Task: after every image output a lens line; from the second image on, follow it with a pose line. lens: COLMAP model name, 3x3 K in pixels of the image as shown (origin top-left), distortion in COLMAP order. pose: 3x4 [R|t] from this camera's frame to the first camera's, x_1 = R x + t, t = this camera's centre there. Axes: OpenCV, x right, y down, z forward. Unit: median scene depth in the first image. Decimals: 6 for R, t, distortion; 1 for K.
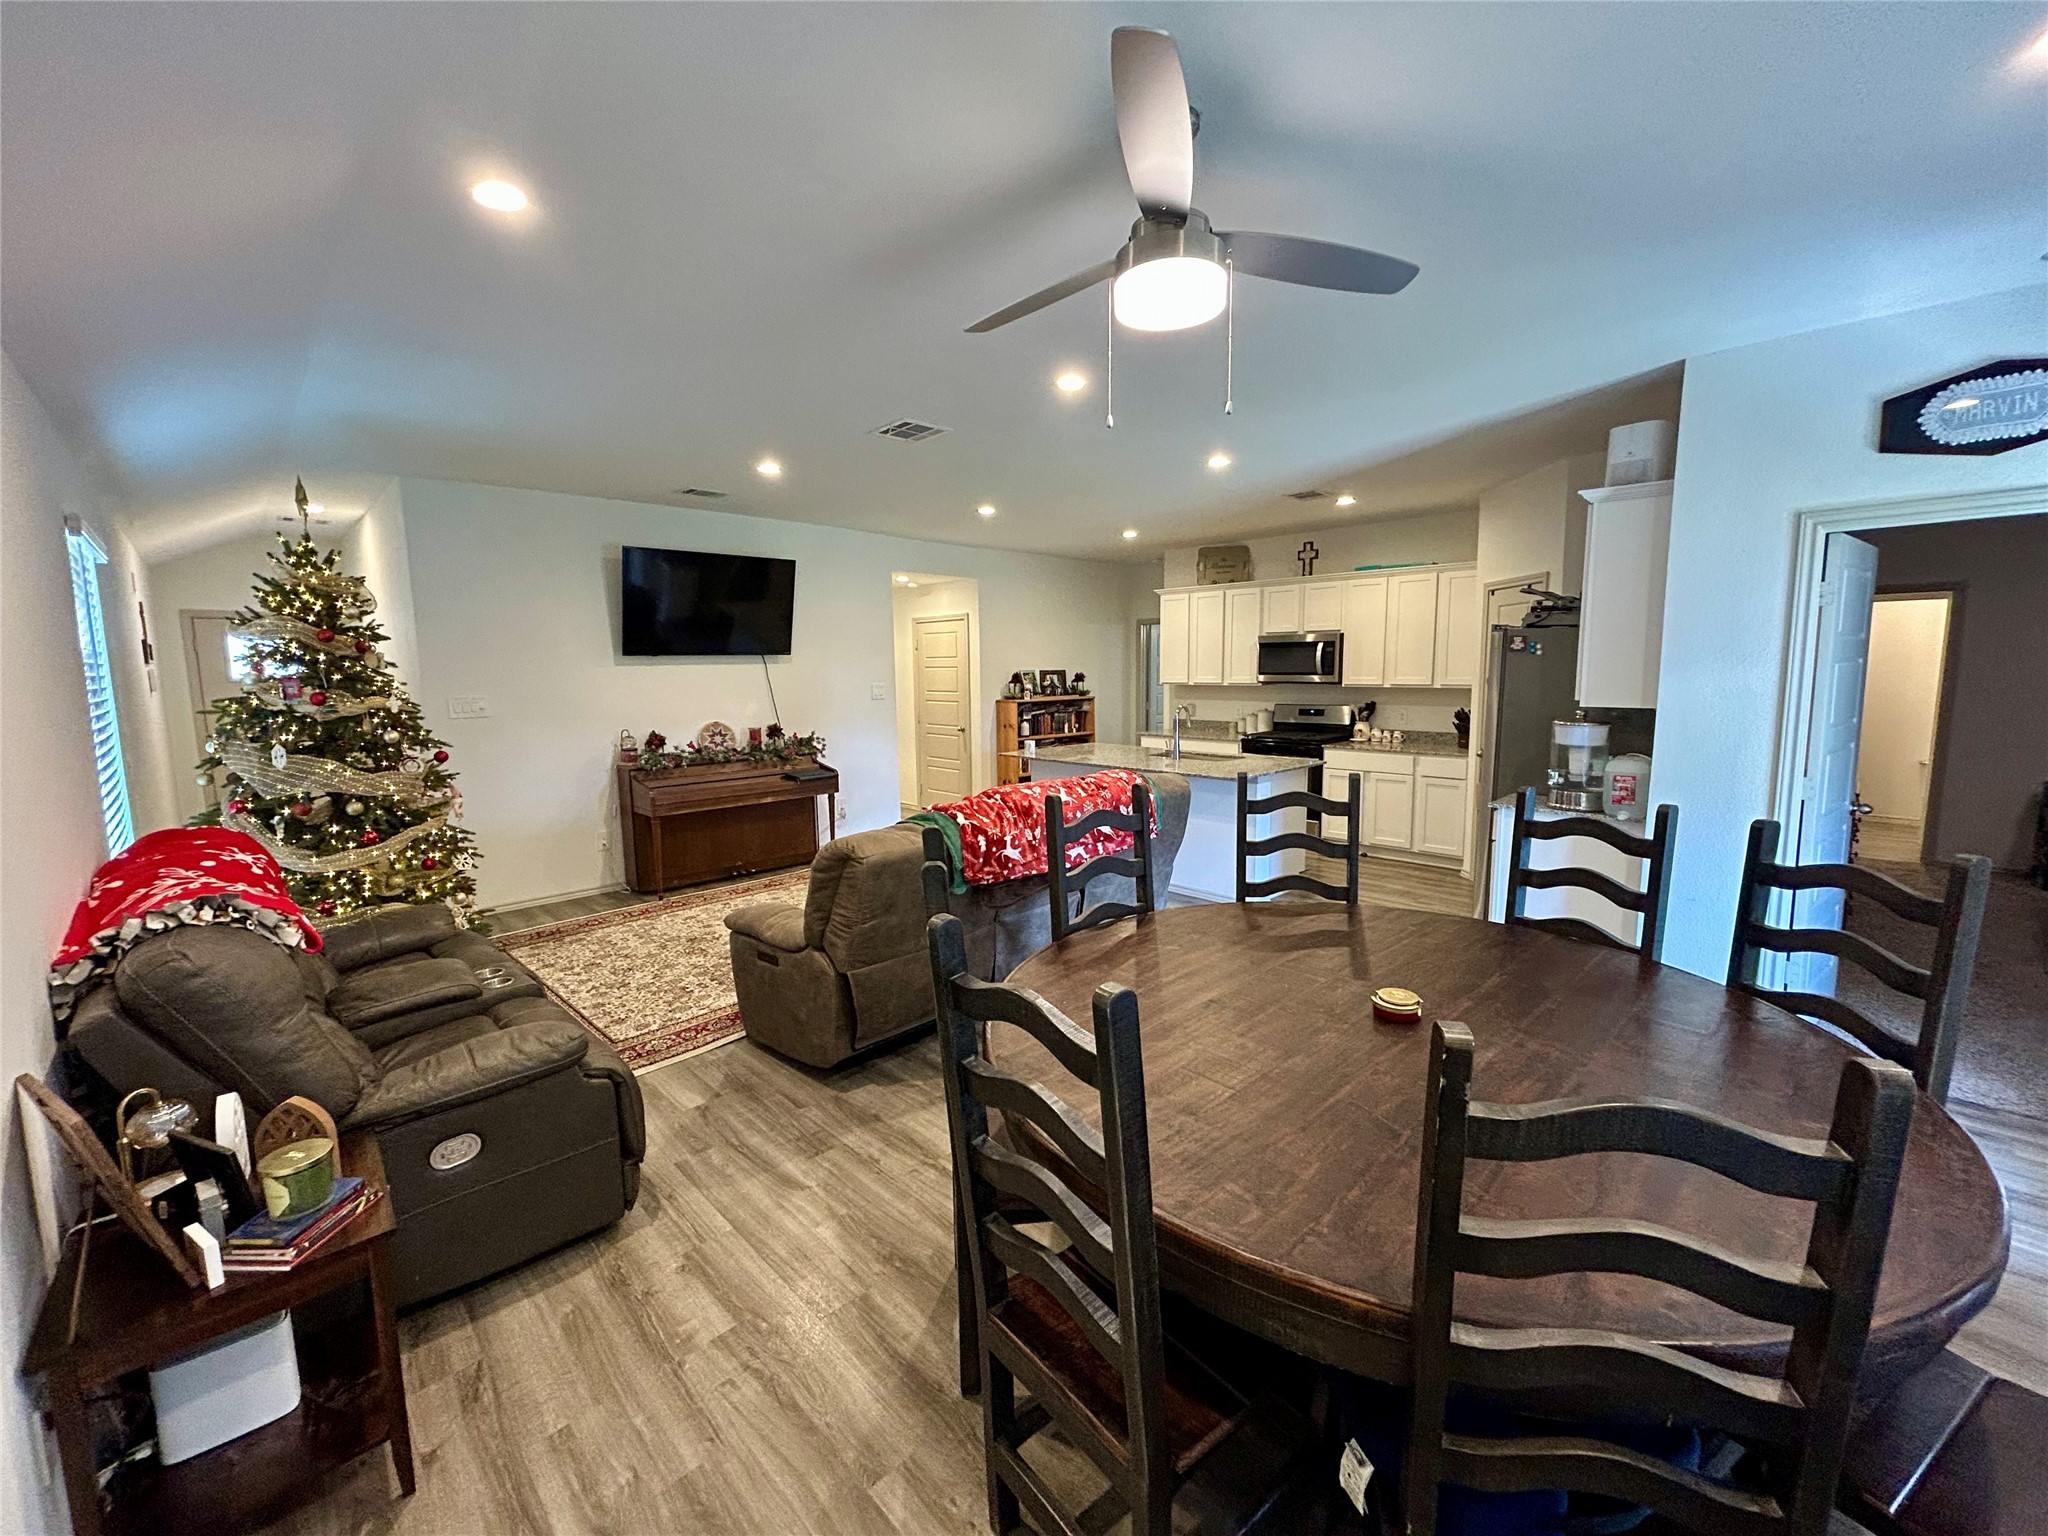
lens RADIAL K [[818.3, 0, 1012.8], [0, 818.3, 761.1], [0, 0, 1]] dist [-0.004164, 0.000696]
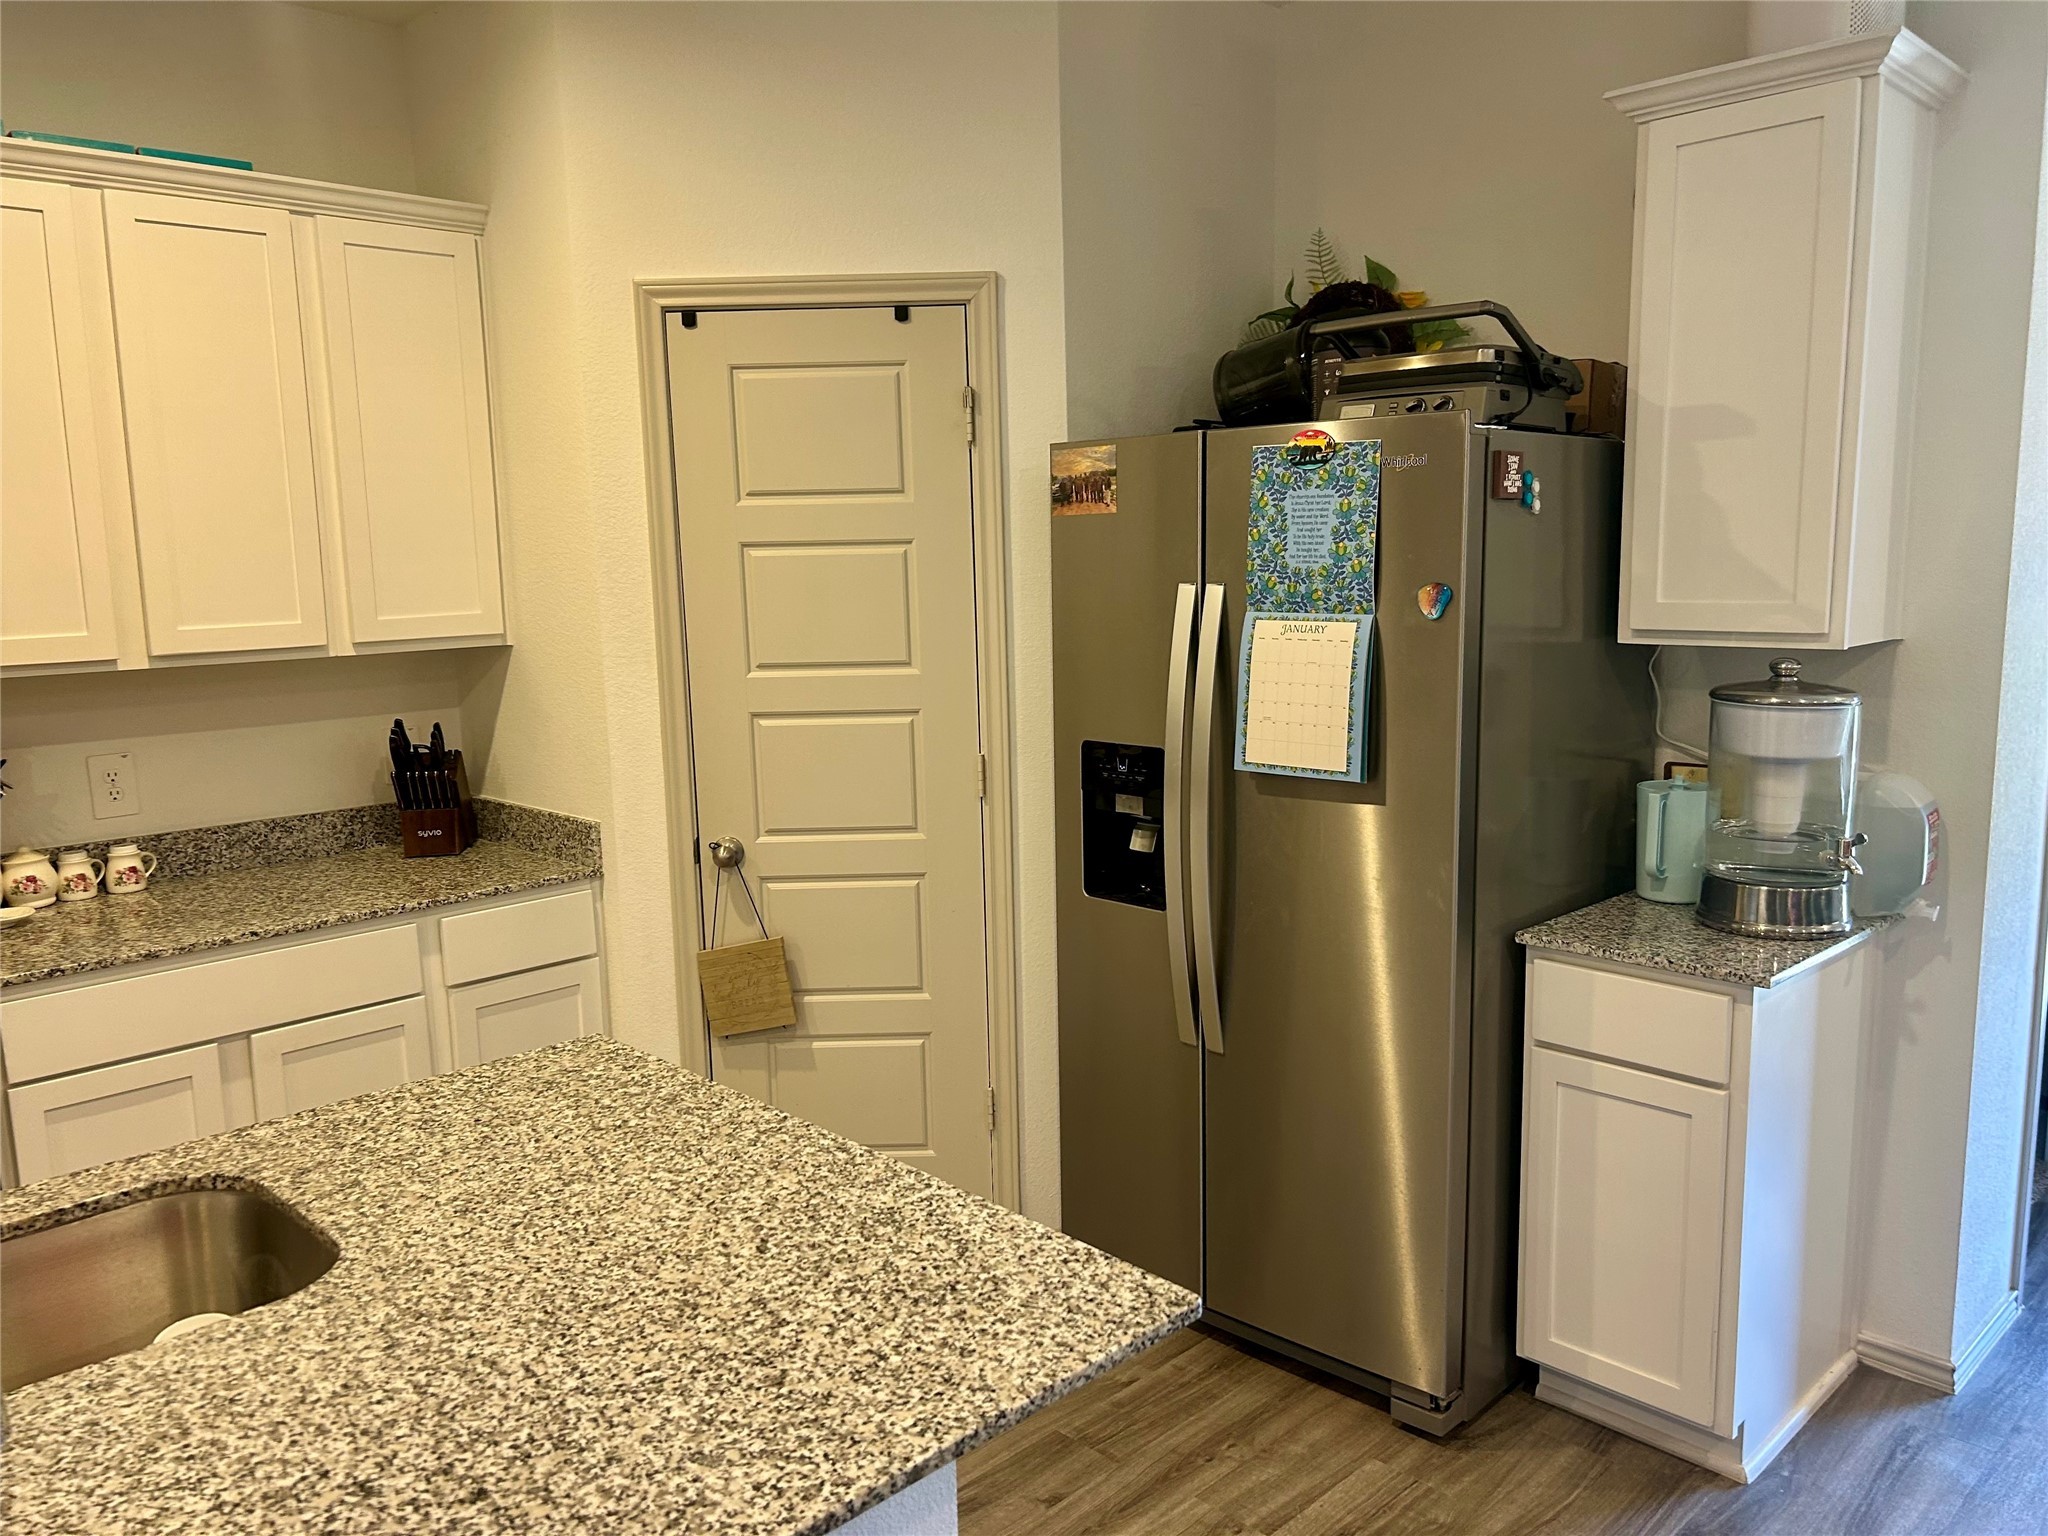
lens RADIAL K [[1534.7, 0, 1014.6], [0, 1534.7, 779.8], [0, 0, 1]] dist [0.042009, -0.040535]
pose [[-0.013305, -0.142877, 0.989651, 0.005711], [0.140178, 0.979698, 0.143325, -0.083401], [-0.990037, 0.140634, 0.006994, 0.712759]]
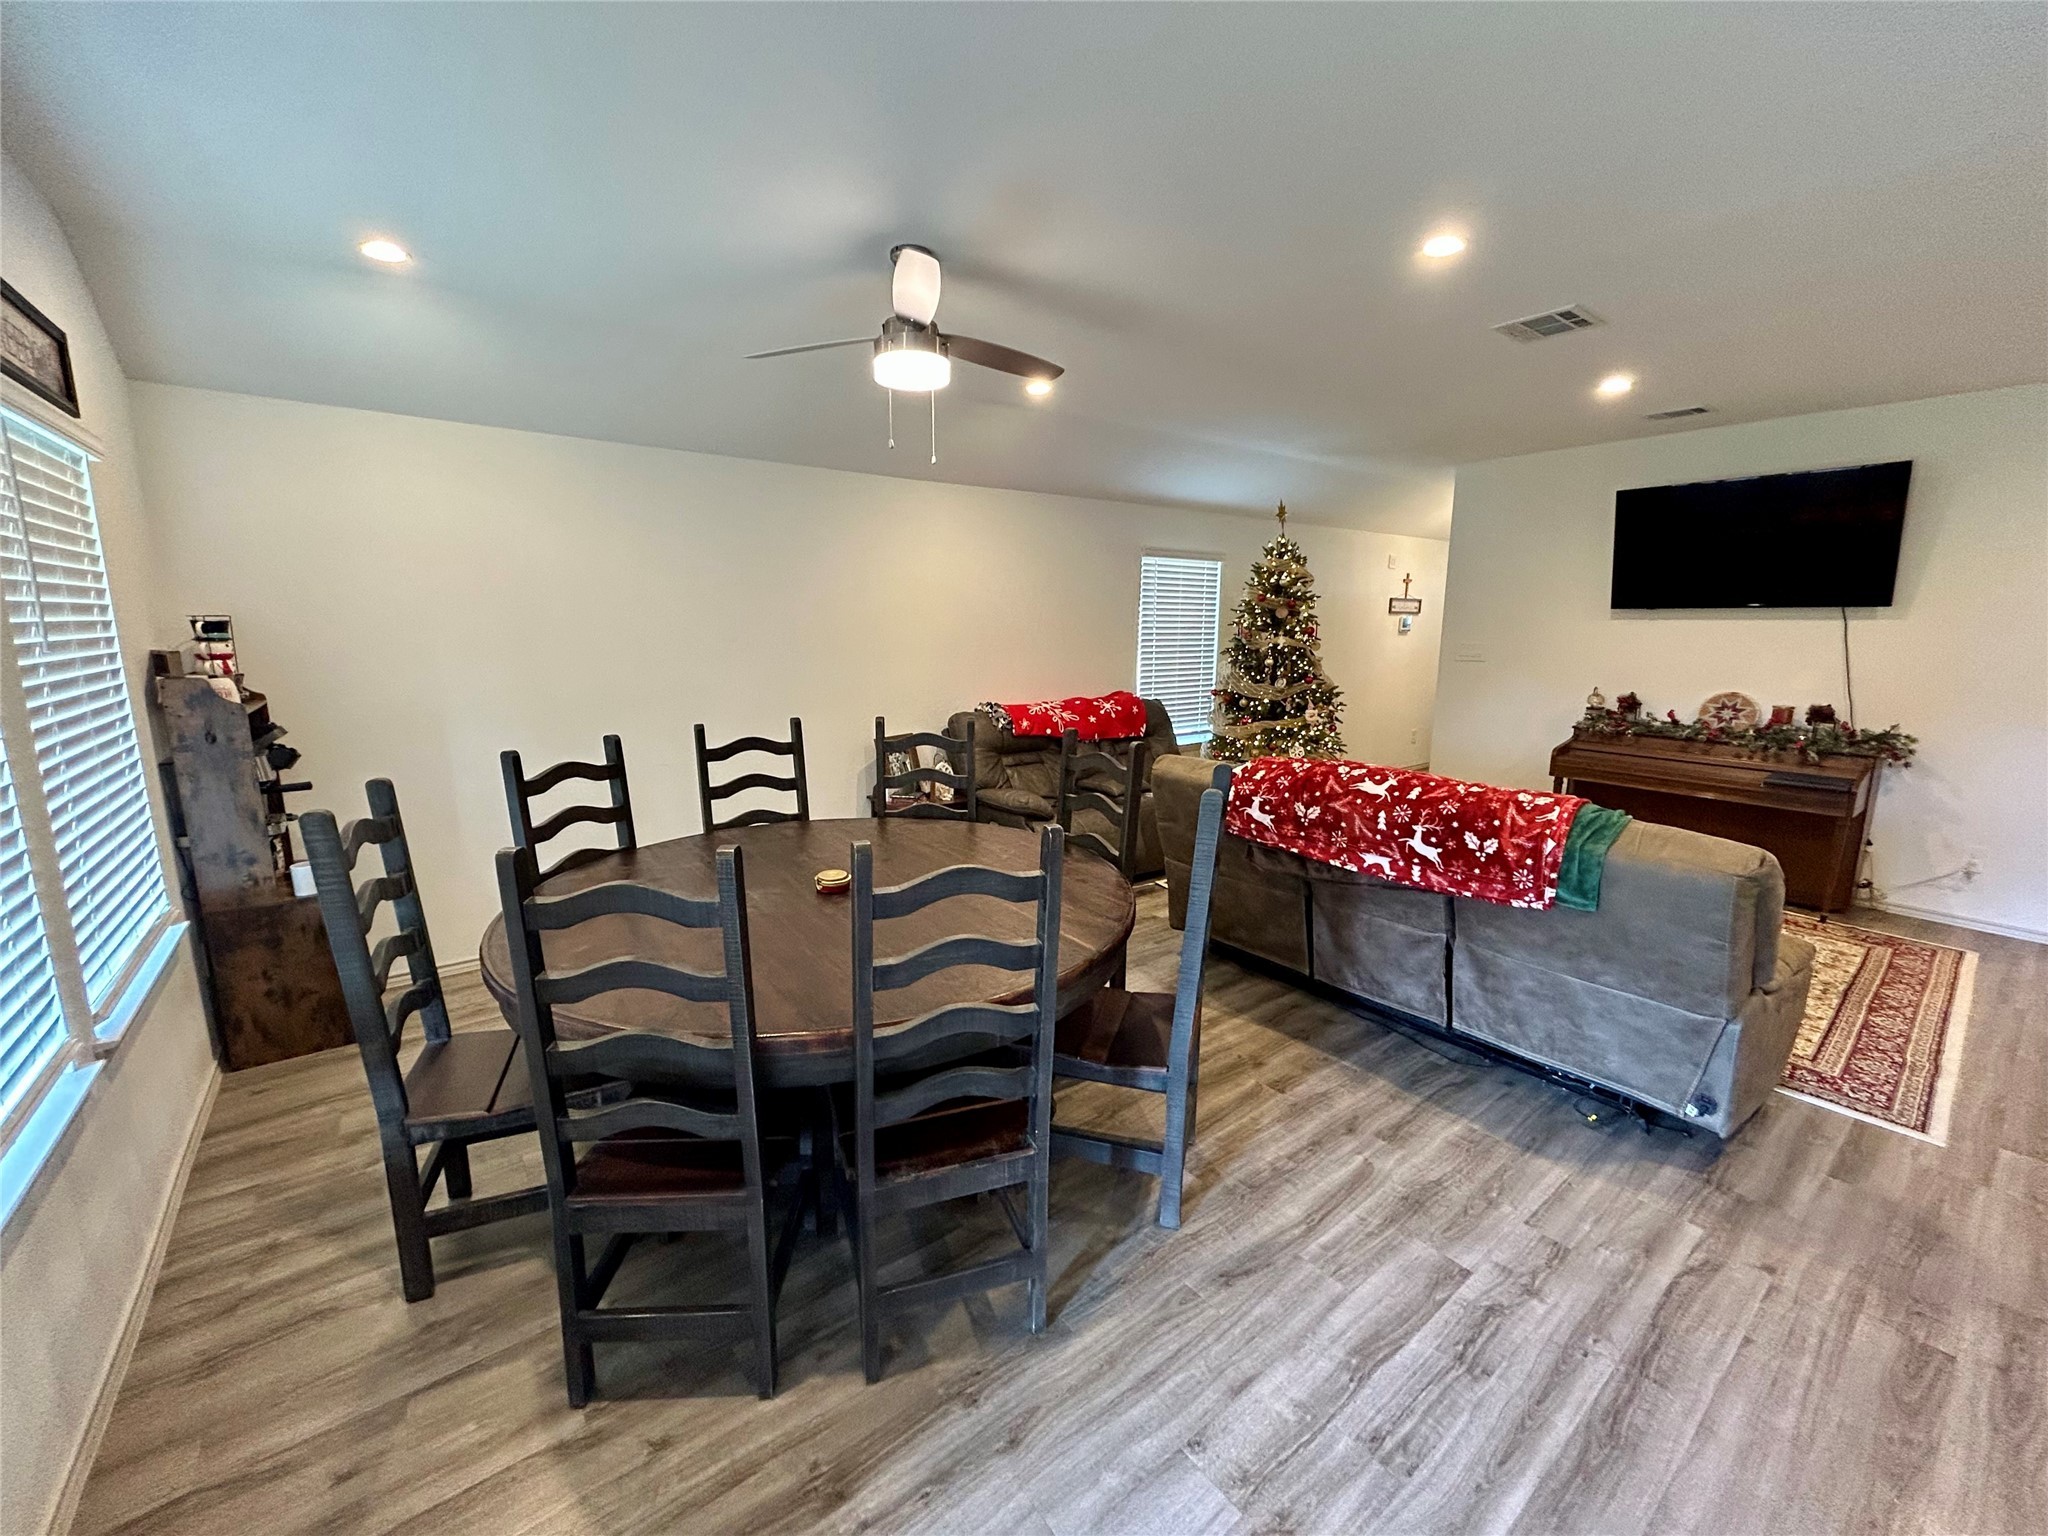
lens RADIAL K [[818.3, 0, 1019.1], [0, 818.3, 764.3], [0, 0, 1]] dist [-0.004164, 0.000696]
pose [[-0.082421, 0.187476, -0.978805, 0.447702], [-0.124105, 0.972571, 0.196732, -0.045566], [0.988840, 0.137690, -0.056893, 0.331991]]
